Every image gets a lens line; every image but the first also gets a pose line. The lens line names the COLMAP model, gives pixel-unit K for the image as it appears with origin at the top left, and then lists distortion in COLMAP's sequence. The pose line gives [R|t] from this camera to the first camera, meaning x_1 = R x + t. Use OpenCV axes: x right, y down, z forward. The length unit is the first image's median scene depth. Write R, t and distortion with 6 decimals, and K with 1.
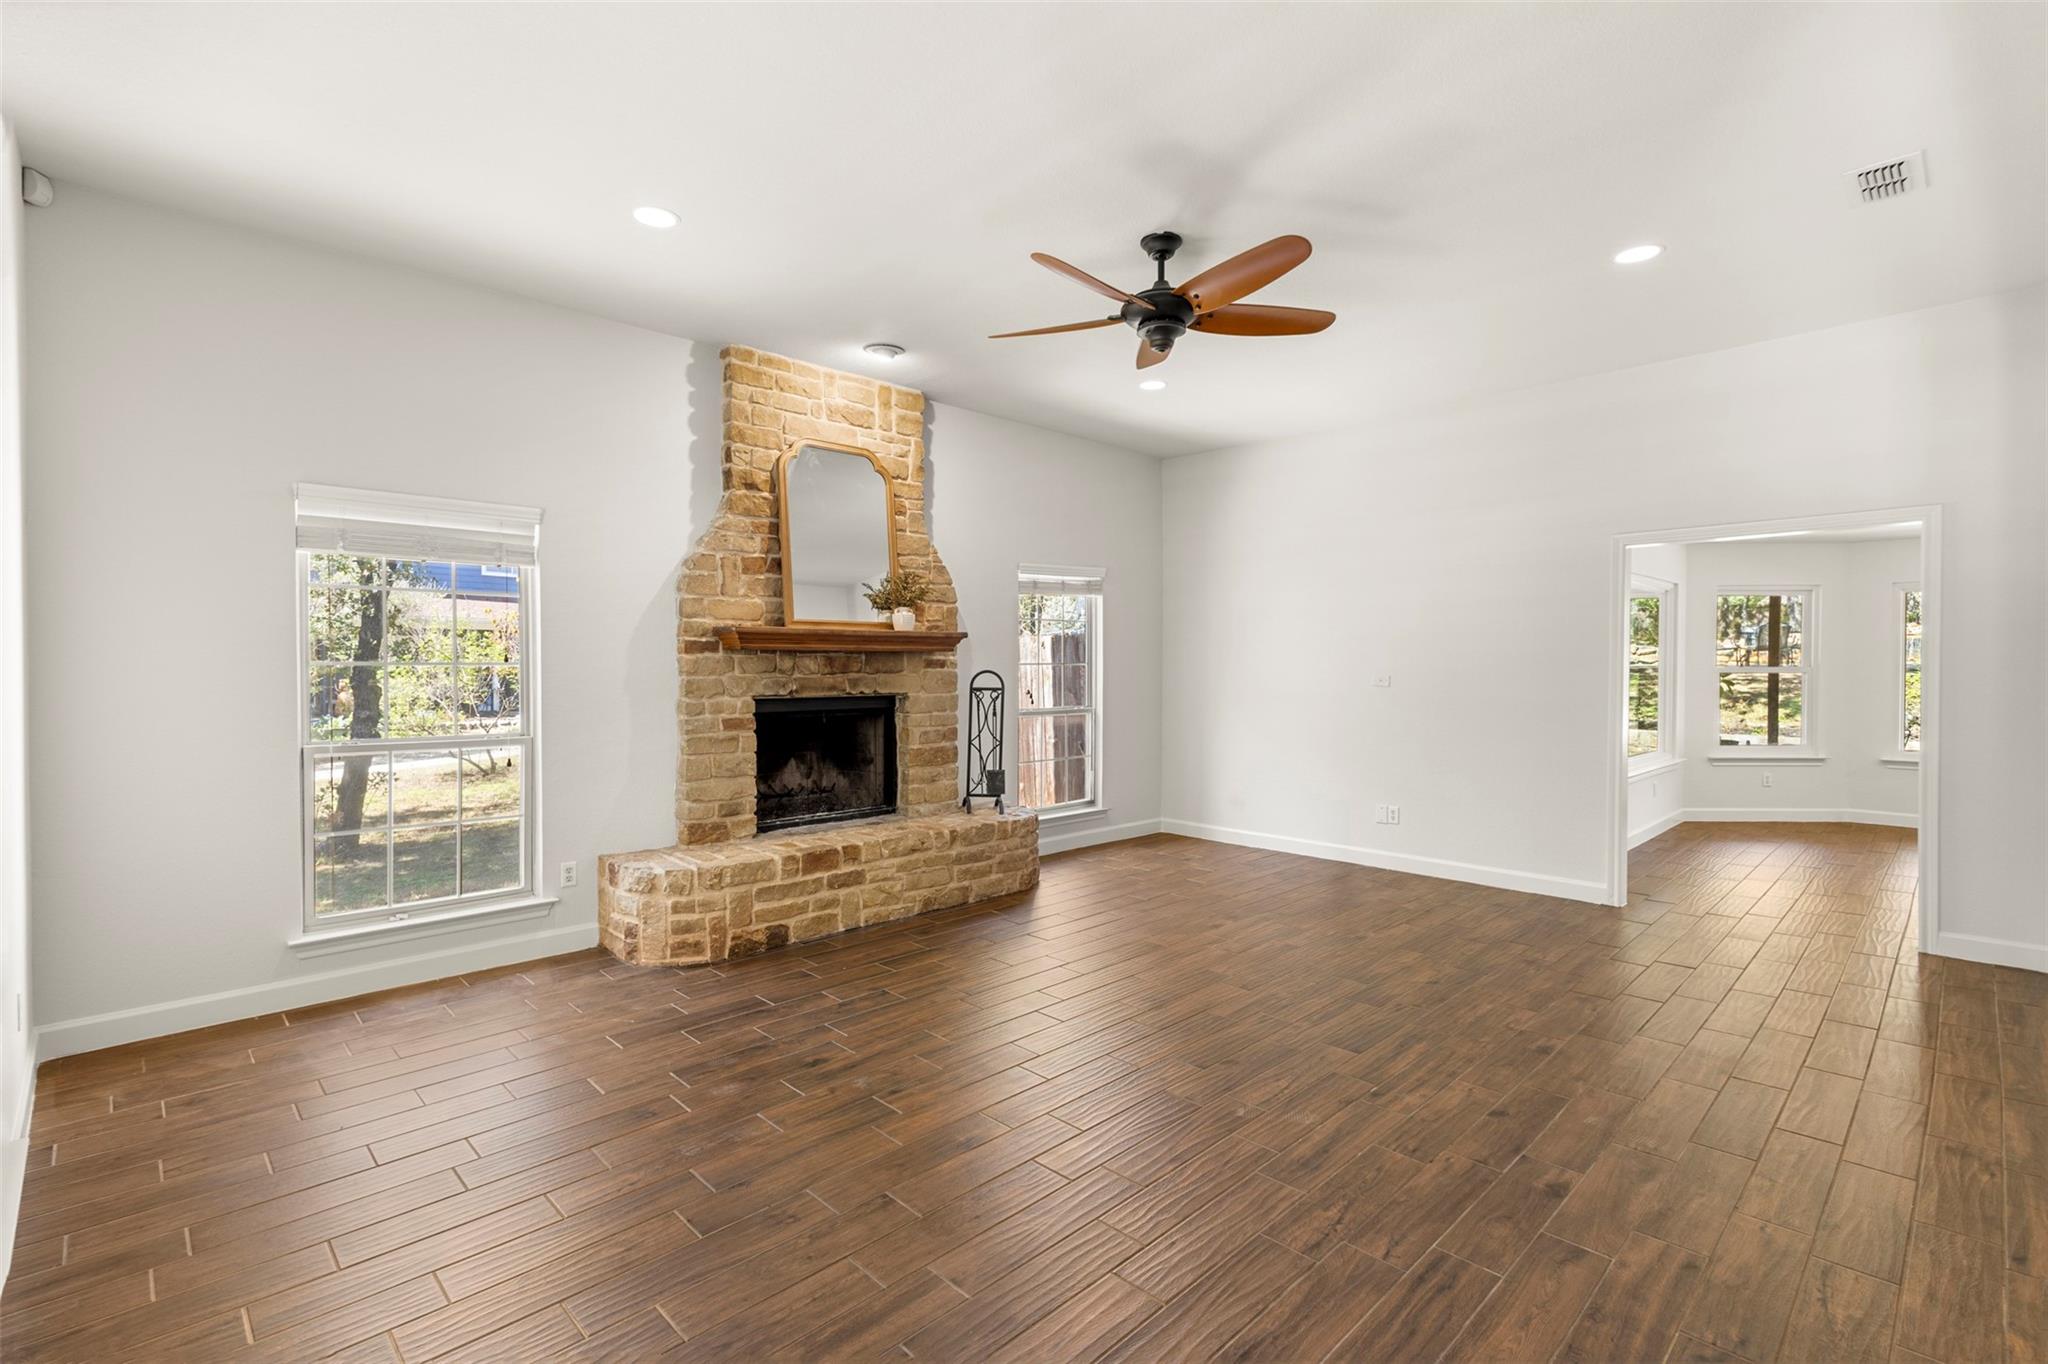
lens RADIAL K [[932.6, 0, 1024.2], [0, 932.6, 680.2], [0, 0, 1]] dist [0.002933, -0.000095]
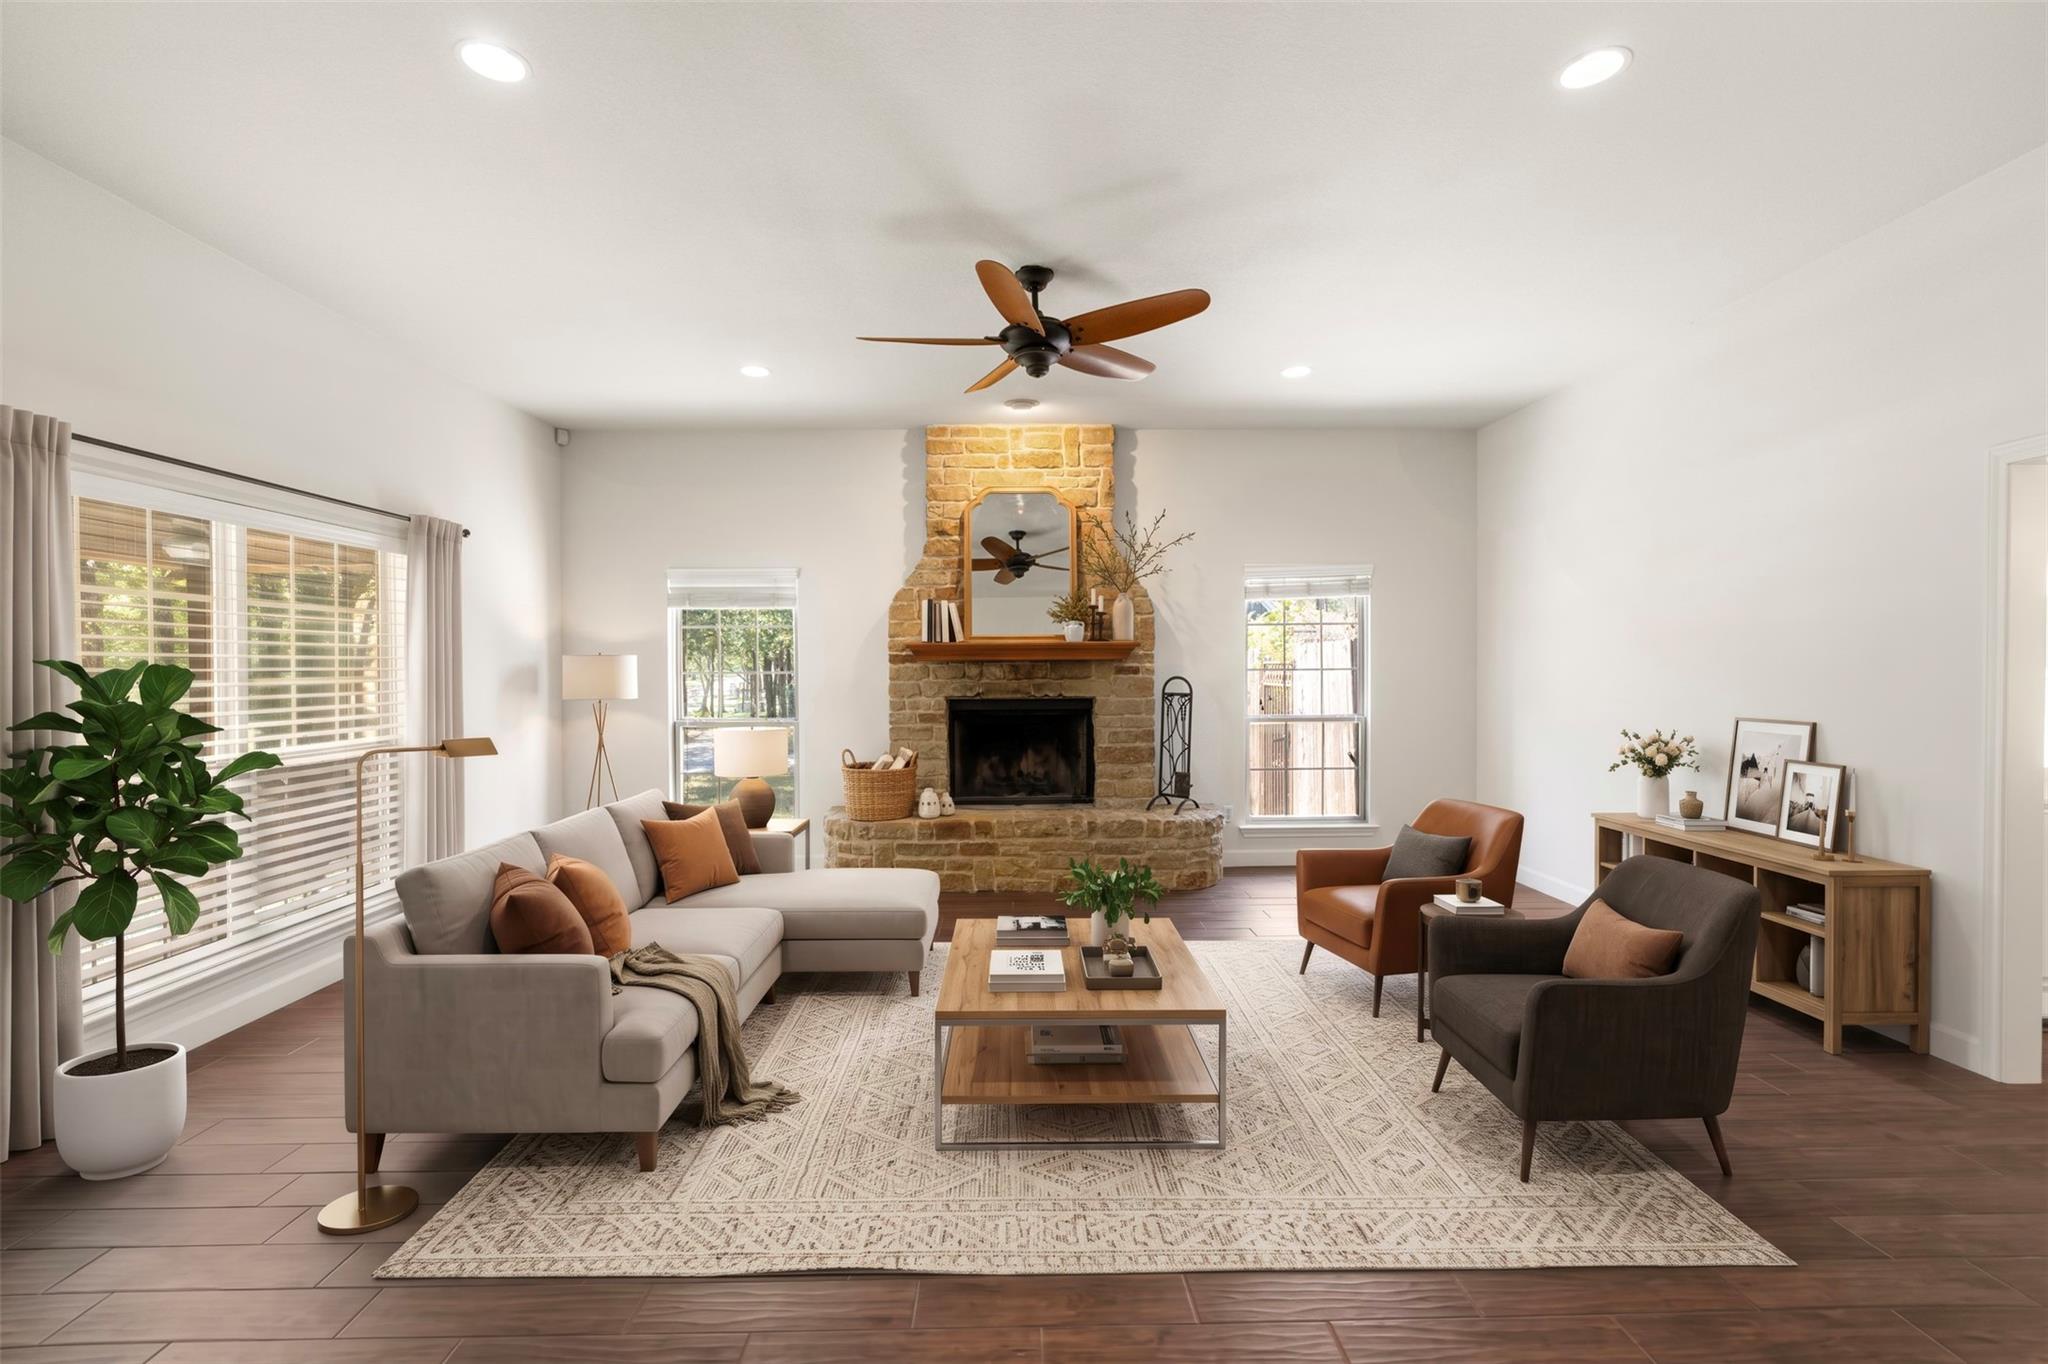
lens RADIAL K [[876.3, 0, 1029.5], [0, 876.3, 677.4], [0, 0, 1]] dist [0.001489, 0.000048]
pose [[0.730070, 0.003113, -0.683365, 0.579751], [-0.006322, 0.999978, -0.002199, -0.007055], [0.683343, 0.005925, 0.730073, 0.192284]]
